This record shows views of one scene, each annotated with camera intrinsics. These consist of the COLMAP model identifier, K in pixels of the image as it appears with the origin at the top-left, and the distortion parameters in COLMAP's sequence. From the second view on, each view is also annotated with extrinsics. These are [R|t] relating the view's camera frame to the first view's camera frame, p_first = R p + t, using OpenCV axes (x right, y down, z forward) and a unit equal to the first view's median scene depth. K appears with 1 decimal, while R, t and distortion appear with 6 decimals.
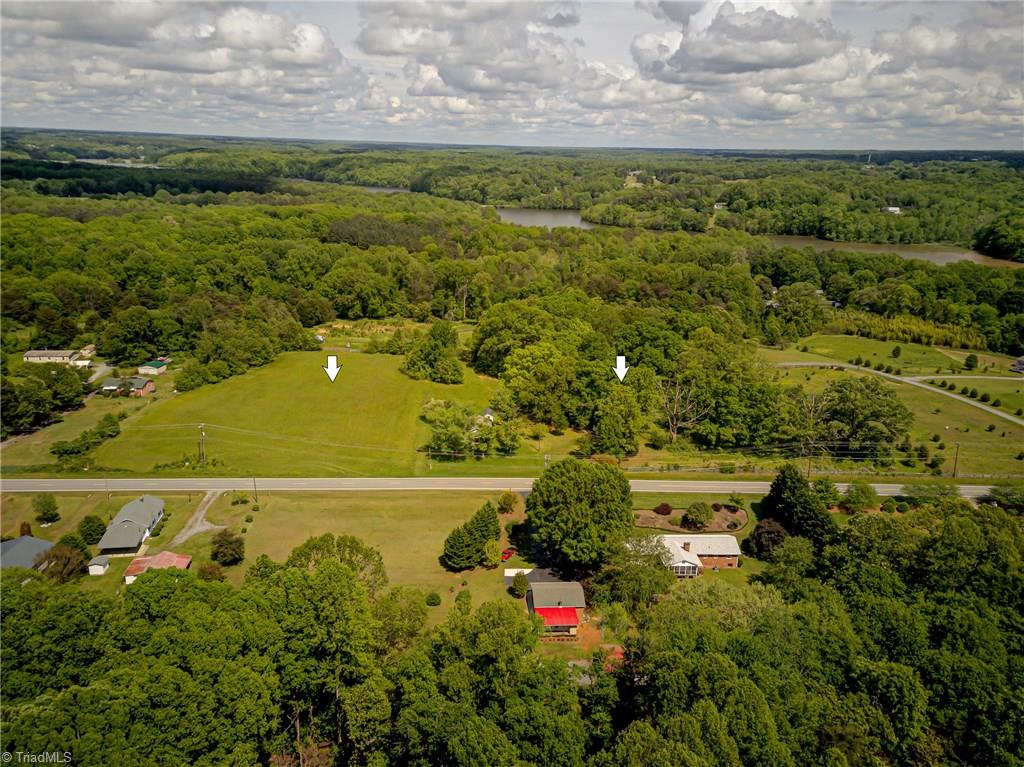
lens RADIAL K [[811.4, 0, 512.0], [0, 811.4, 383.5], [0, 0, 1]] dist [0.011235, 0.005373]
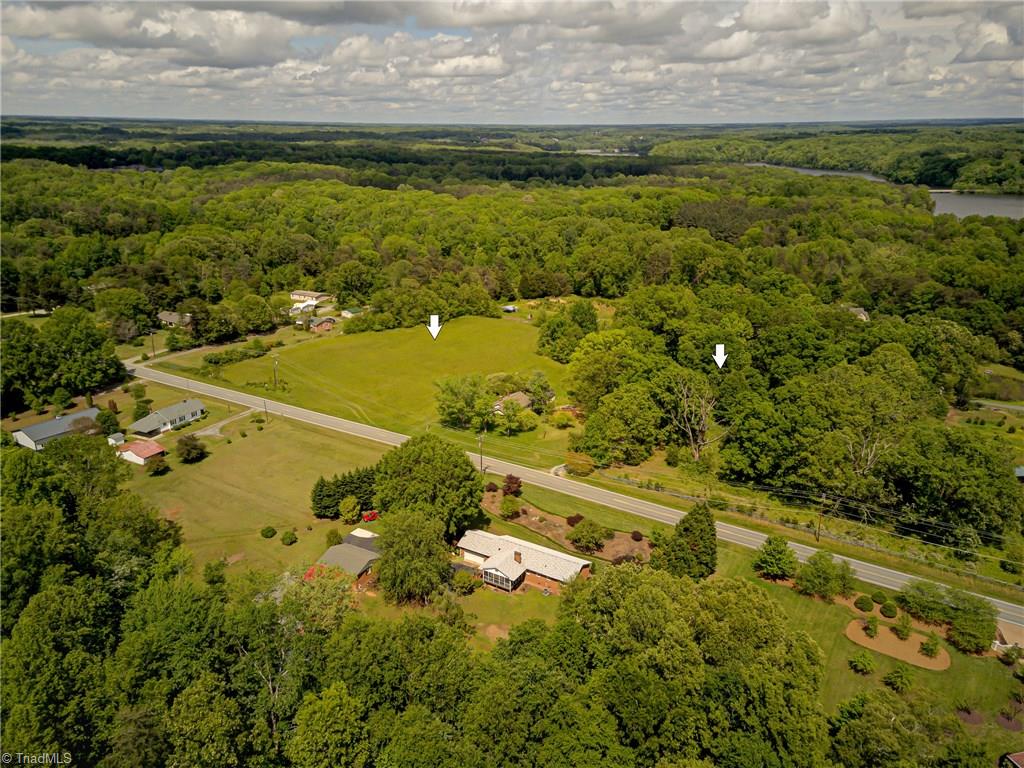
lens RADIAL K [[811.4, 0, 512.0], [0, 811.4, 384.0], [0, 0, 1]] dist [0.011235, 0.005373]
pose [[0.749026, 0.159906, -0.642954, 0.188210], [-0.151379, 0.986072, 0.068888, -0.012124], [0.645015, 0.045731, 0.762800, 0.075899]]
